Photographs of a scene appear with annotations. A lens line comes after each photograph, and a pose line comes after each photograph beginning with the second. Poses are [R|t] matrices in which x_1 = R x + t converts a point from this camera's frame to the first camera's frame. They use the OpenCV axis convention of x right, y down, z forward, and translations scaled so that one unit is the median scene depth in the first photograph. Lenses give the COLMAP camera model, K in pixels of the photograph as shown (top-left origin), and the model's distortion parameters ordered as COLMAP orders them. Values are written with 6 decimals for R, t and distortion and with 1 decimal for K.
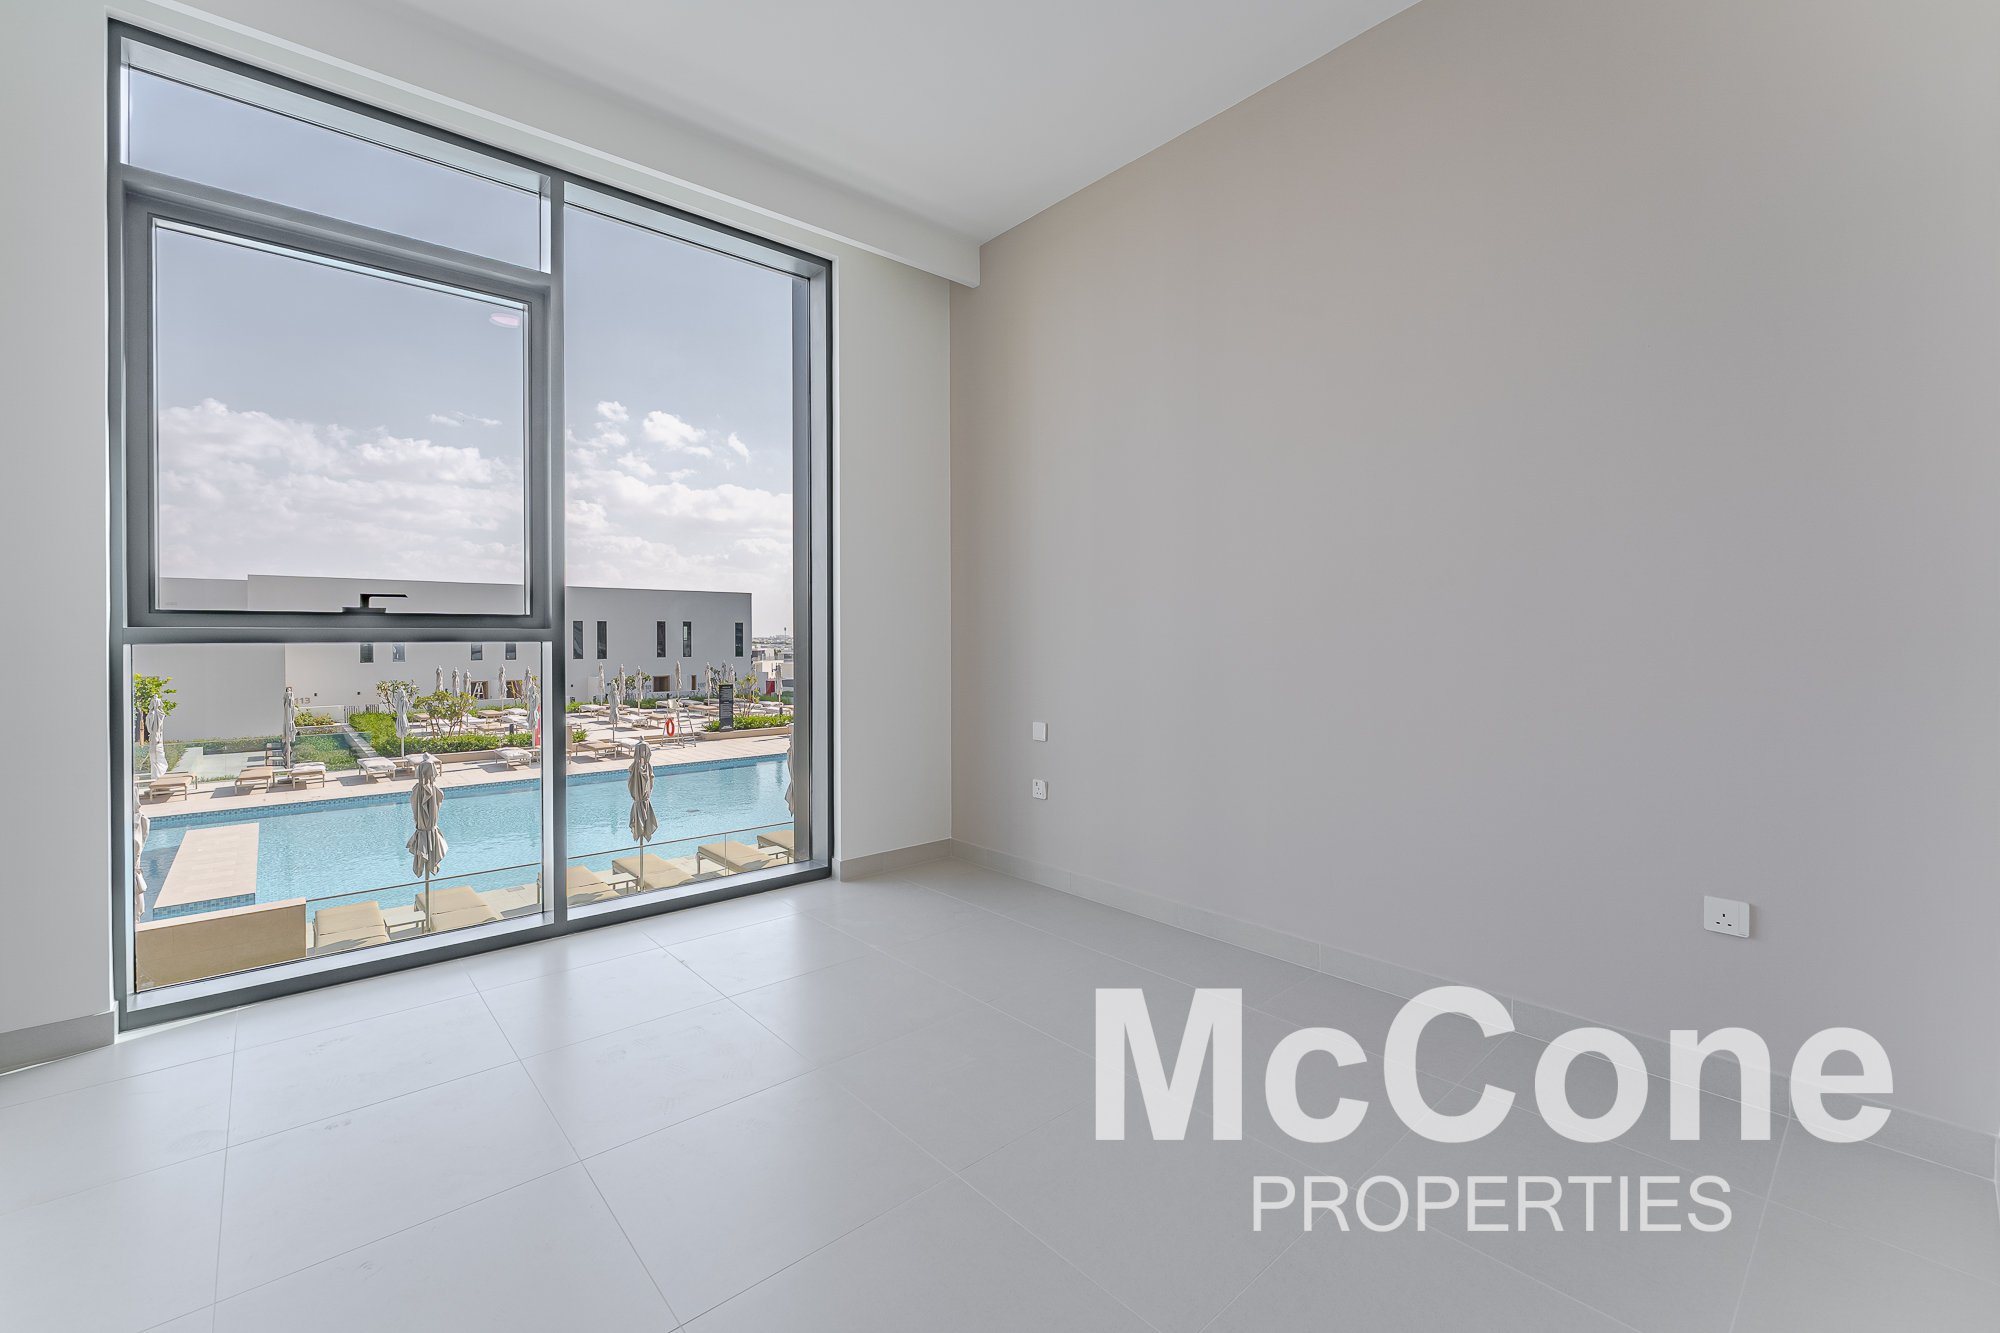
lens RADIAL K [[805.7, 0, 997.9], [0, 805.7, 641.0], [0, 0, 1]] dist [0.000771, 0.000040]
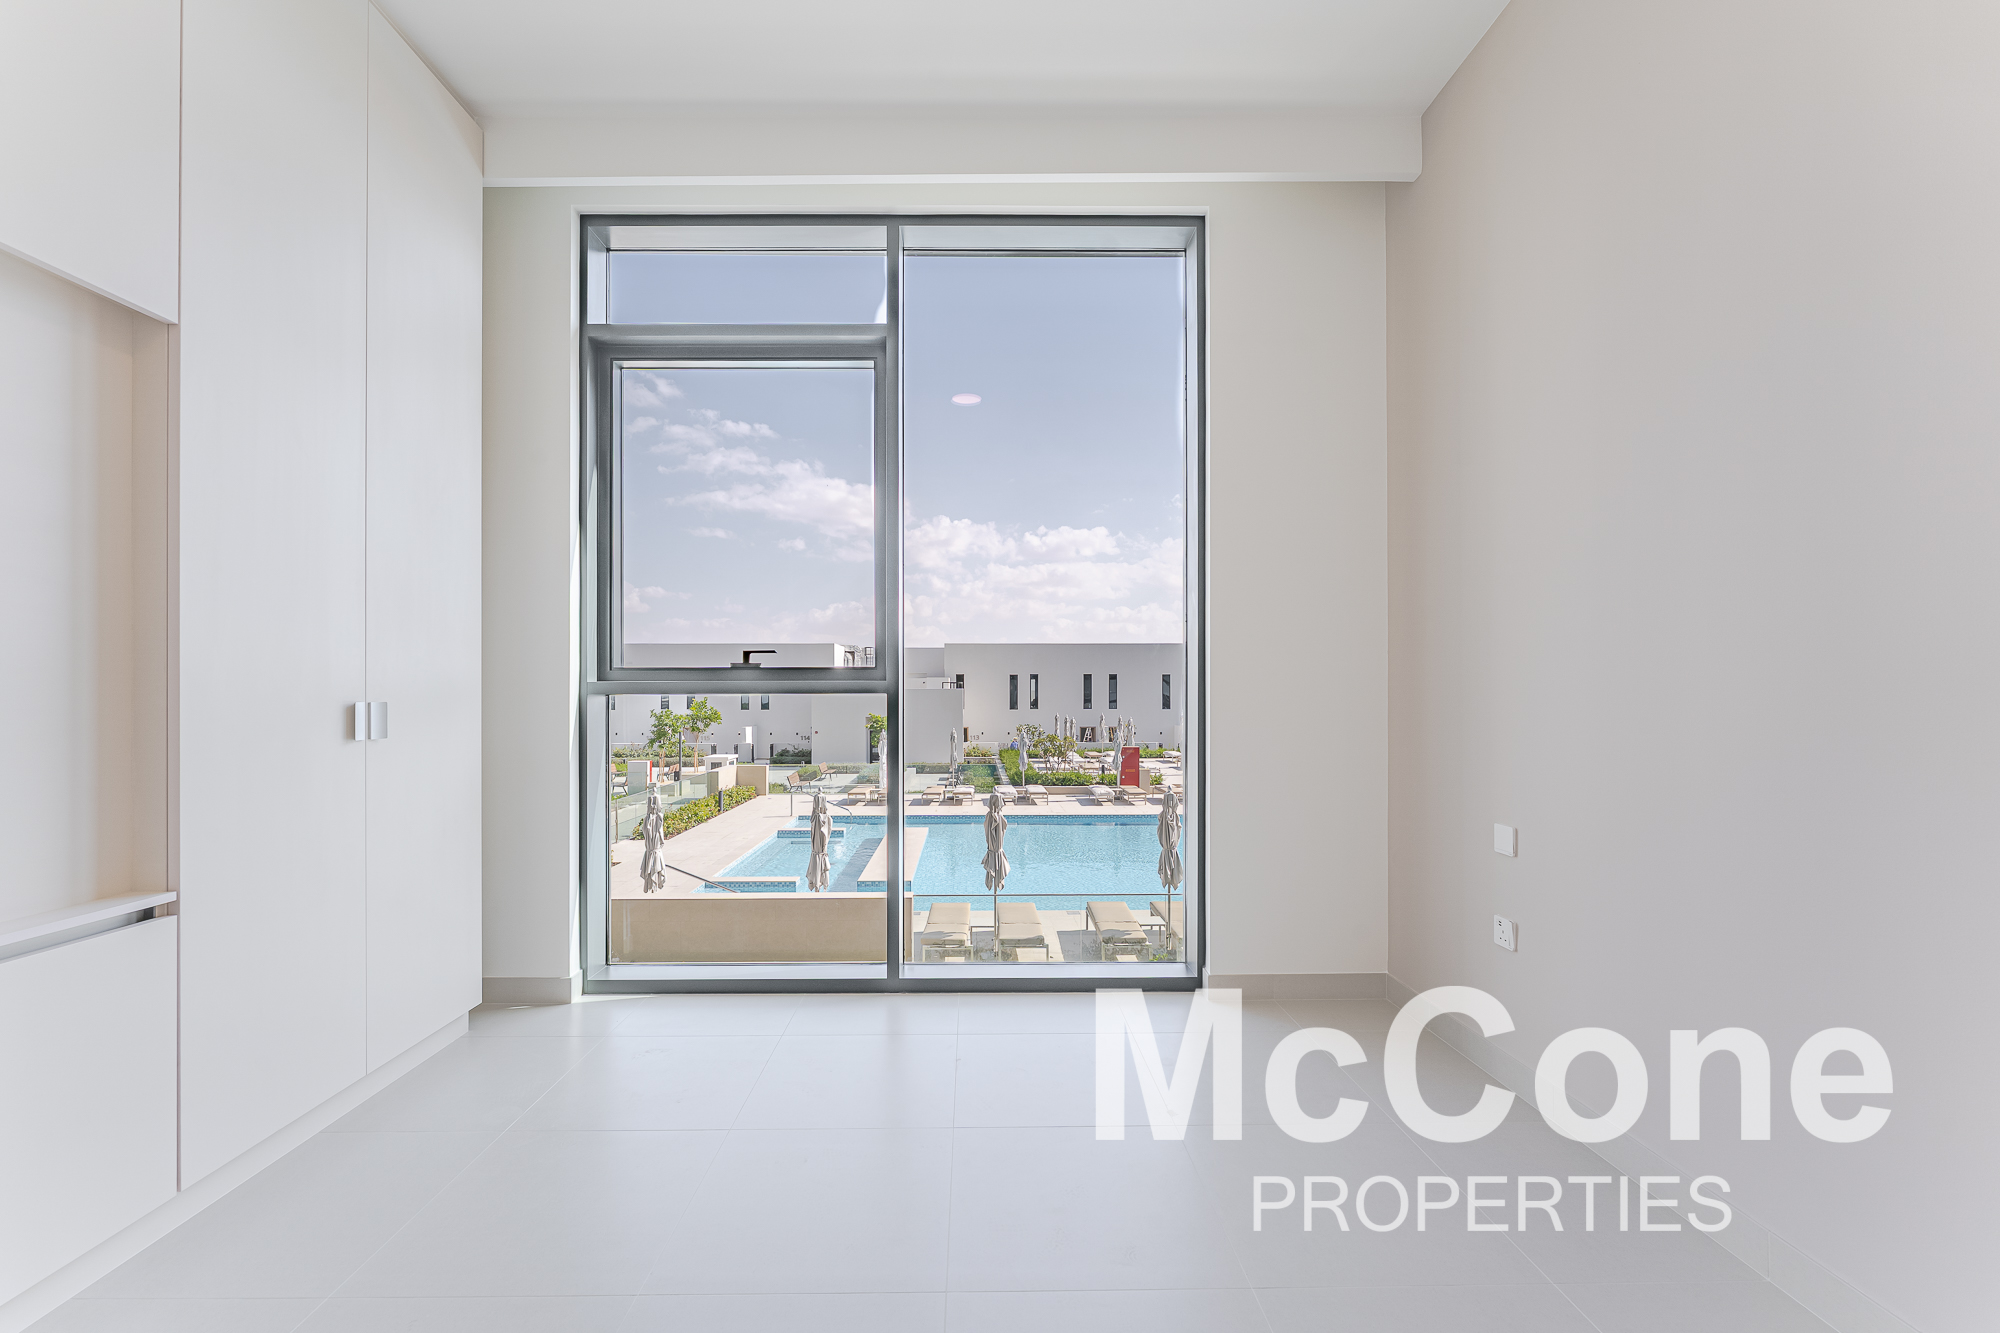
lens RADIAL K [[801.0, 0, 991.8], [0, 801.0, 693.4], [0, 0, 1]] dist [-0.001427, -0.000140]
pose [[0.761960, 0.002123, -0.647621, 0.052890], [-0.001638, 0.999998, 0.001350, -0.000279], [0.647622, 0.000032, 0.761961, 0.096728]]
